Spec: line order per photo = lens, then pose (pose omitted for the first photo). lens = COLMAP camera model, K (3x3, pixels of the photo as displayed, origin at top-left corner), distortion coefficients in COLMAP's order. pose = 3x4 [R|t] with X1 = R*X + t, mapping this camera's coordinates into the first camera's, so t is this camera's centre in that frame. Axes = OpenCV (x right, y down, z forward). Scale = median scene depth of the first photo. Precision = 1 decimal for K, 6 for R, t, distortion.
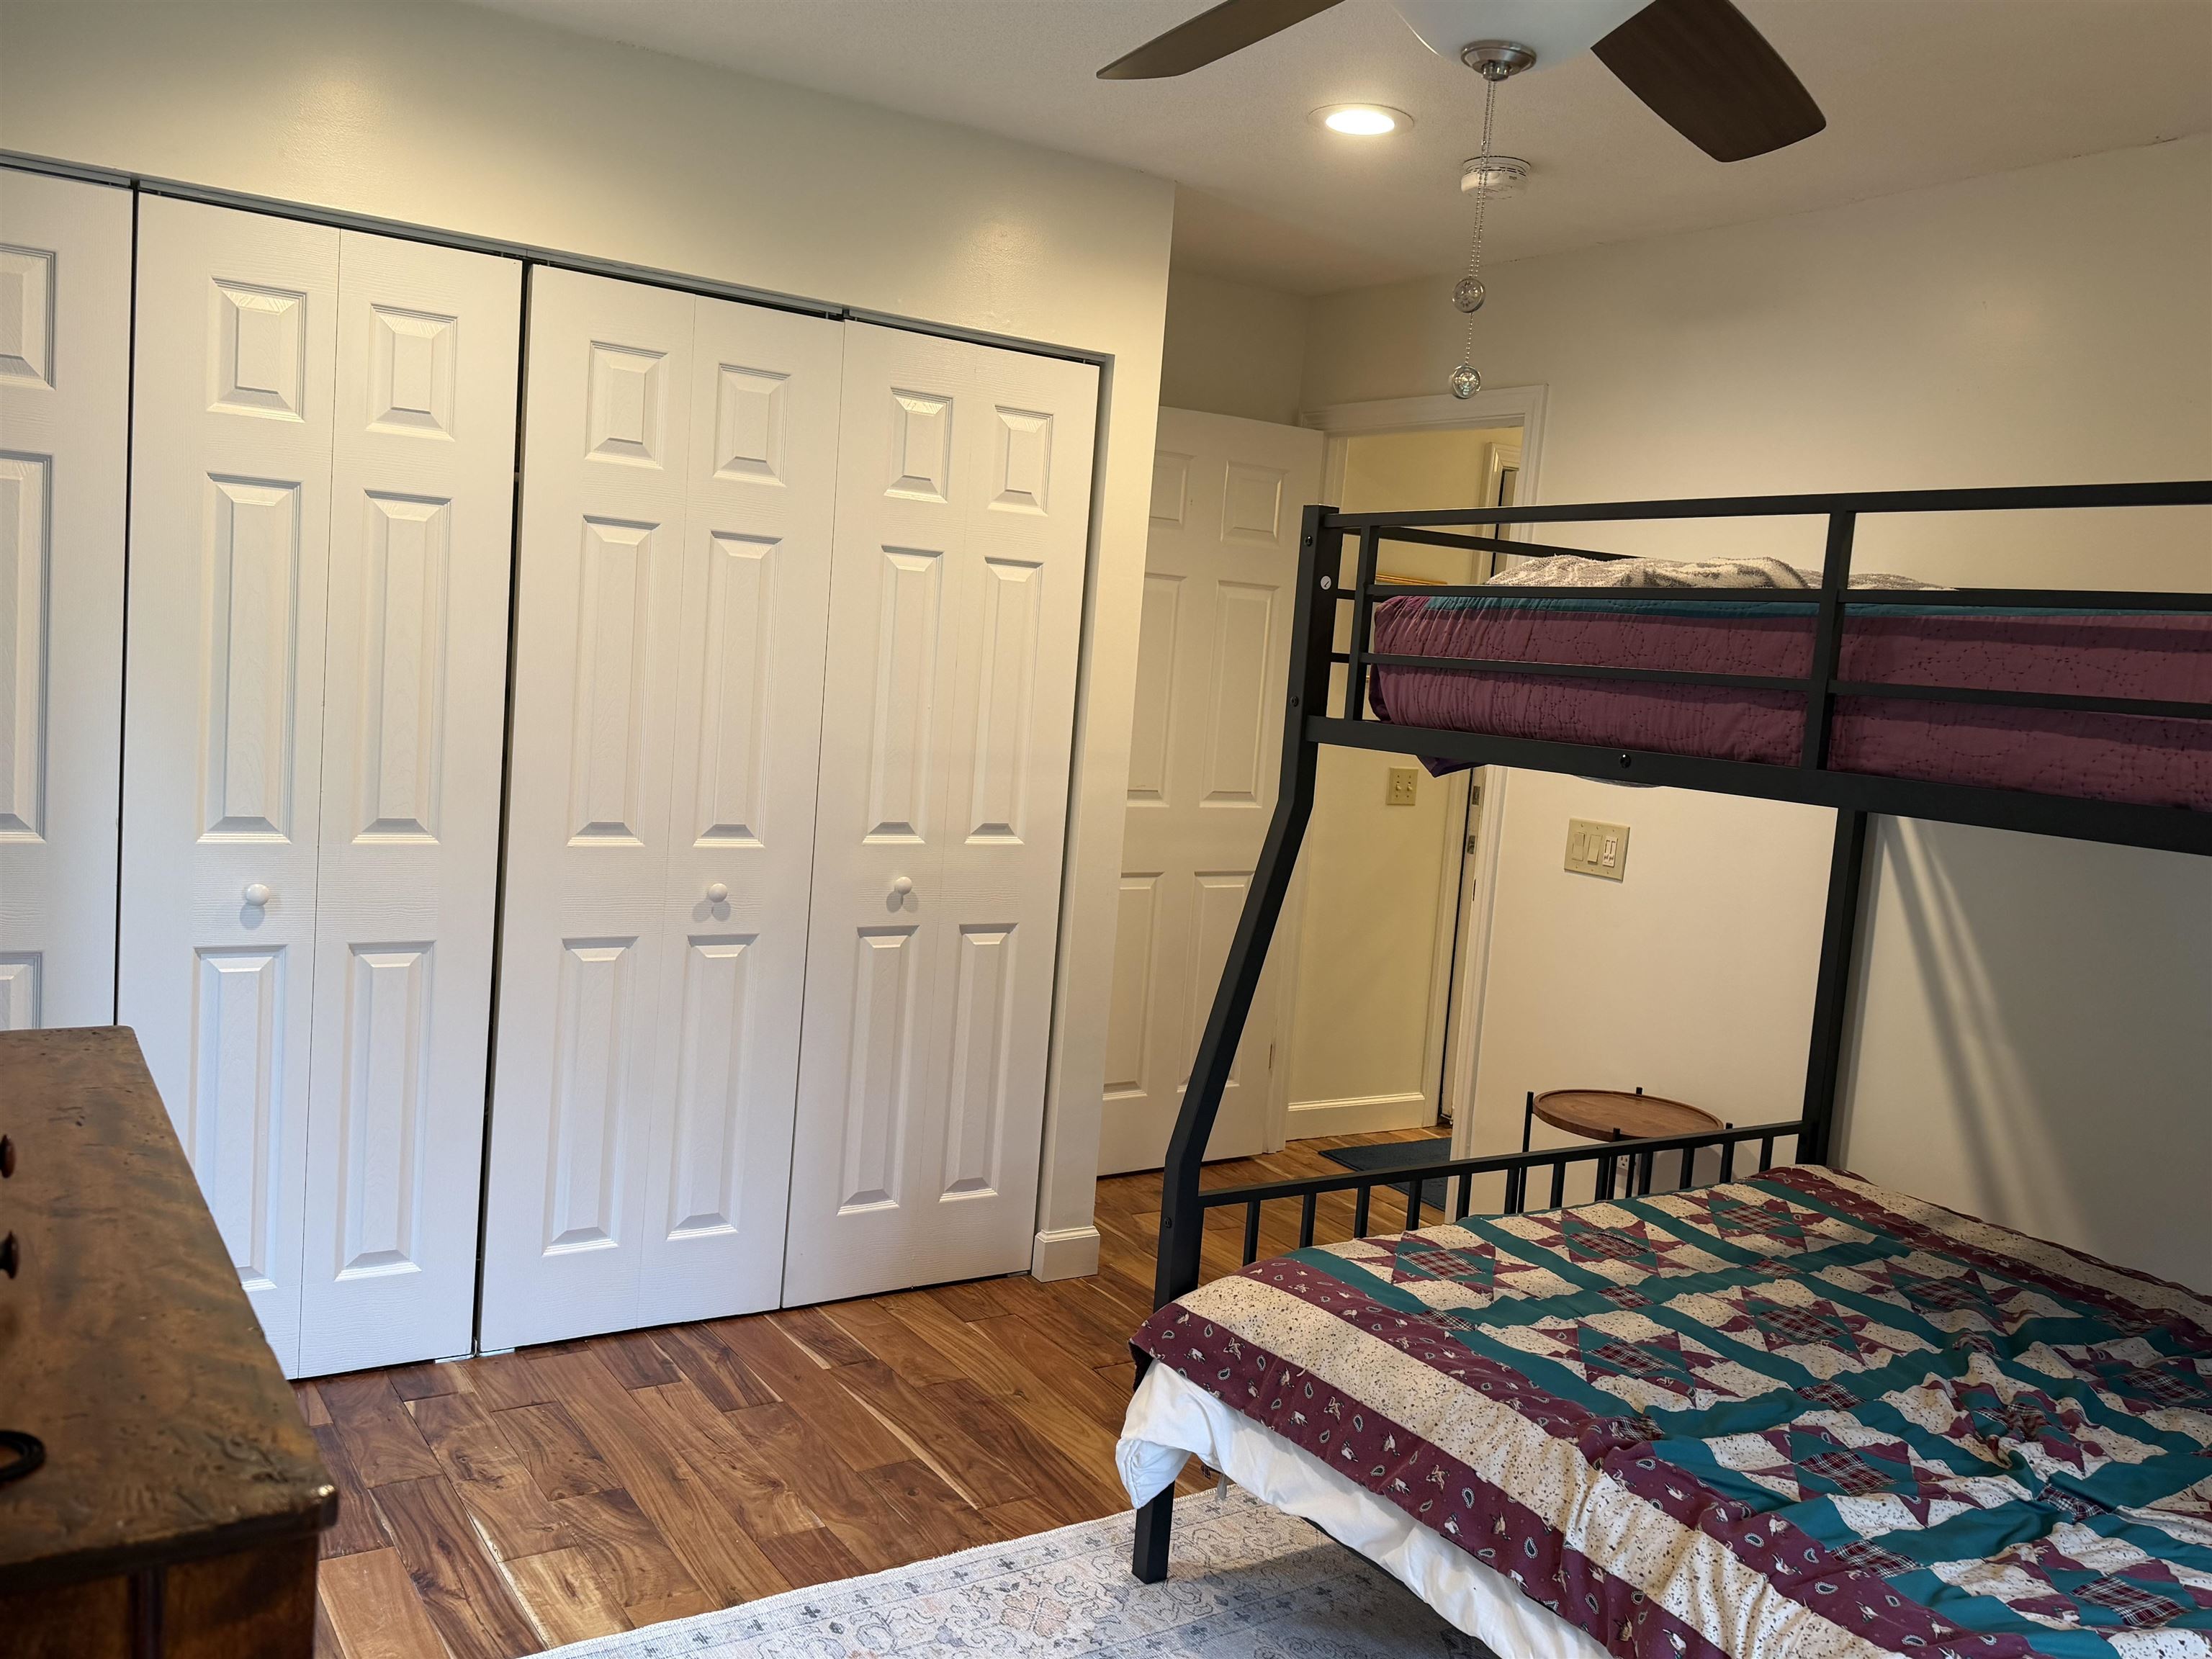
lens RADIAL K [[1801.0, 0, 1106.5], [0, 1801.0, 820.7], [0, 0, 1]] dist [0.147123, -0.234466]
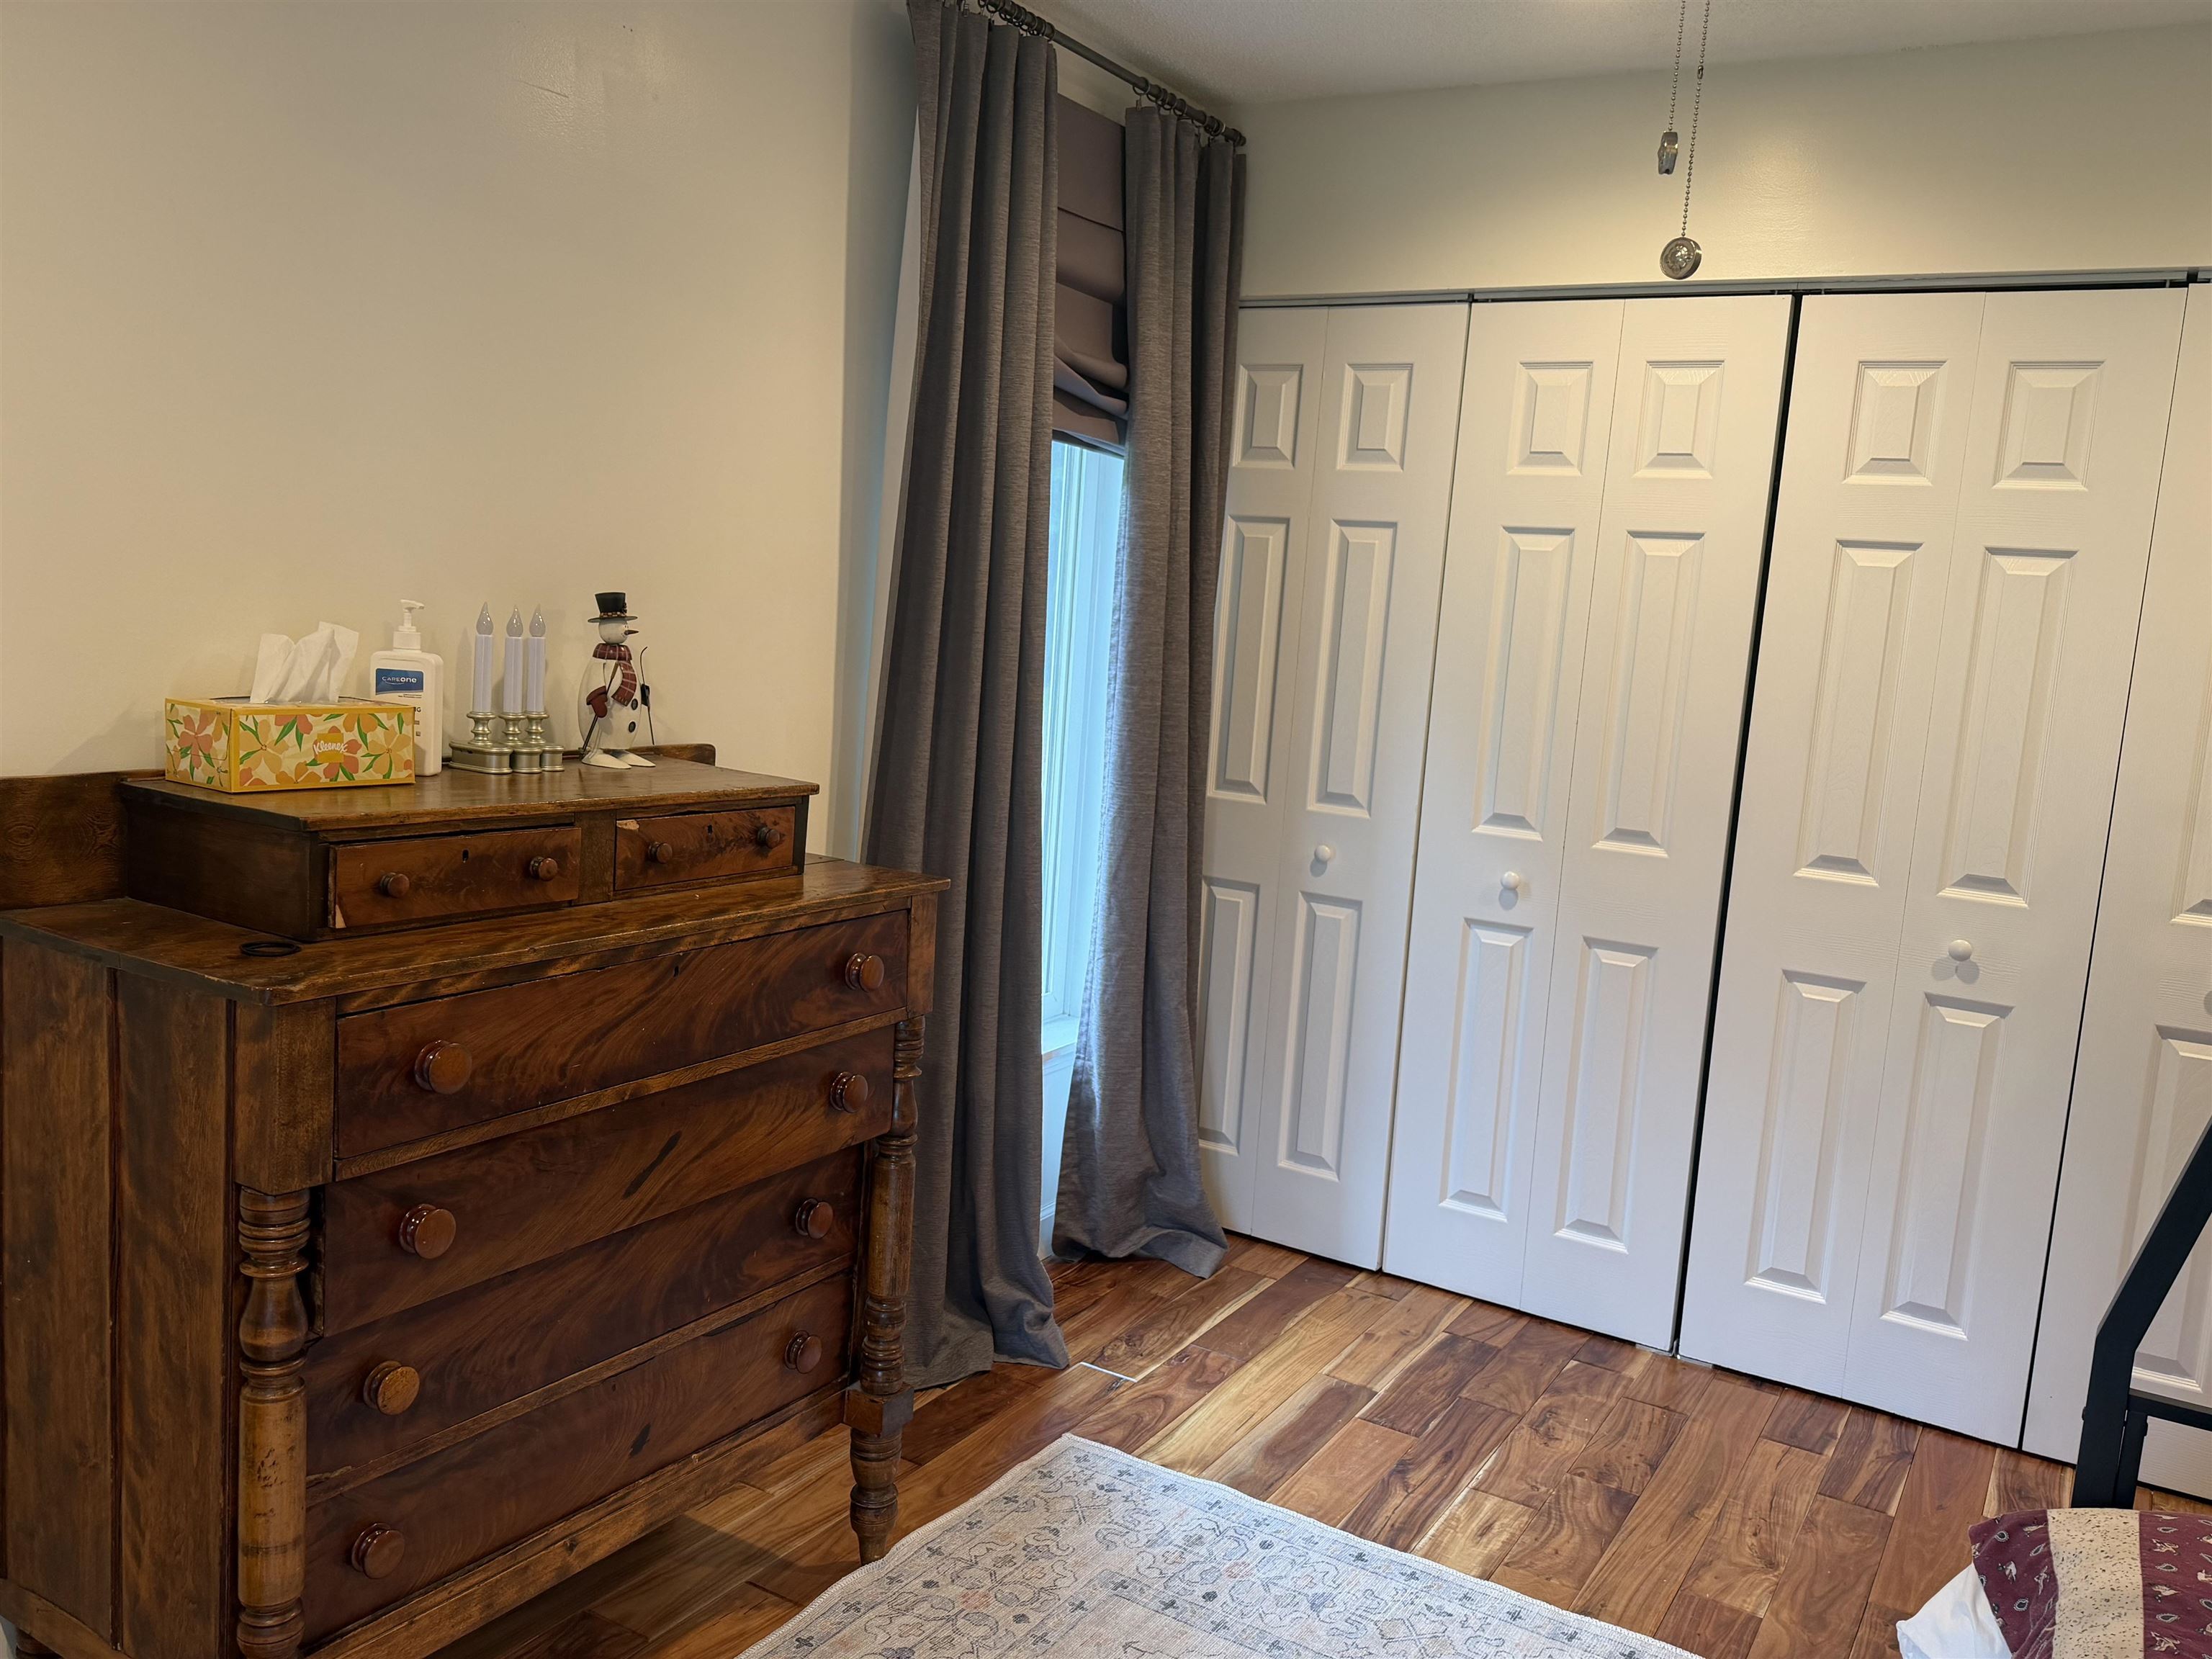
lens RADIAL K [[1795.0, 0, 1106.0], [0, 1795.0, 829.5], [0, 0, 1]] dist [0.074143, -0.105943]
pose [[0.442981, 0.074581, -0.893423, 0.429323], [-0.119264, 0.992579, 0.023724, 0.010419], [0.888563, 0.096044, 0.448589, 0.237124]]
